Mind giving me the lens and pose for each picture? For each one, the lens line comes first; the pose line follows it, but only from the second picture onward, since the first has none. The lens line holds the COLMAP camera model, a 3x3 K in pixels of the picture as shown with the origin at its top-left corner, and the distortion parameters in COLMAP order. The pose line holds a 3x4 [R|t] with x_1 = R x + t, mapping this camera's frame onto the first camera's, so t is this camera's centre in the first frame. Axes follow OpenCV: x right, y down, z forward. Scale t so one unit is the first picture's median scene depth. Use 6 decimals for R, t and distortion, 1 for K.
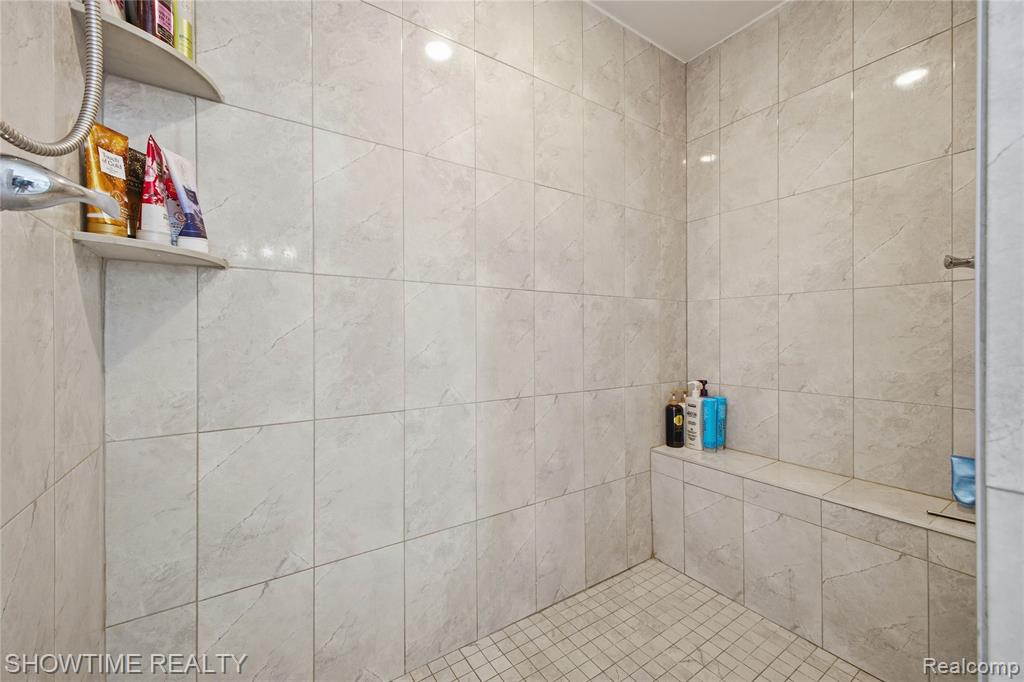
lens RADIAL K [[395.5, 0, 511.8], [0, 395.5, 336.4], [0, 0, 1]] dist [0.011821, -0.002157]
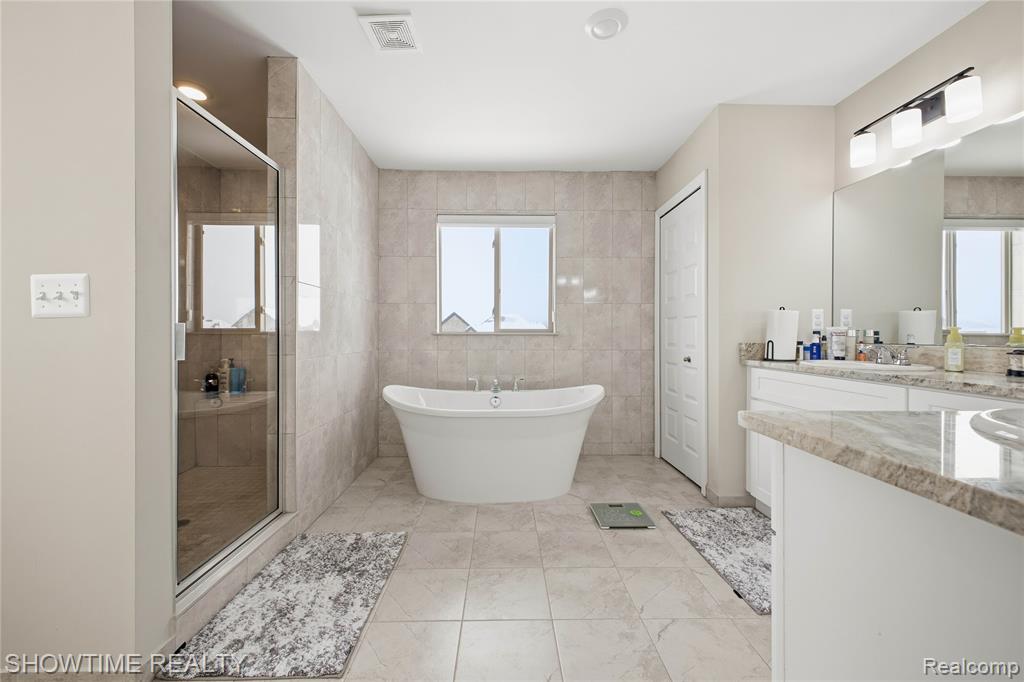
lens RADIAL K [[395.5, 0, 512.0], [0, 395.5, 336.8], [0, 0, 1]] dist [0.011821, -0.002157]
pose [[0.537033, 0.000809, 0.843561, -0.333723], [0.001658, 0.999997, -0.002014, 0.021149], [-0.843559, 0.002481, 0.537030, -0.989869]]
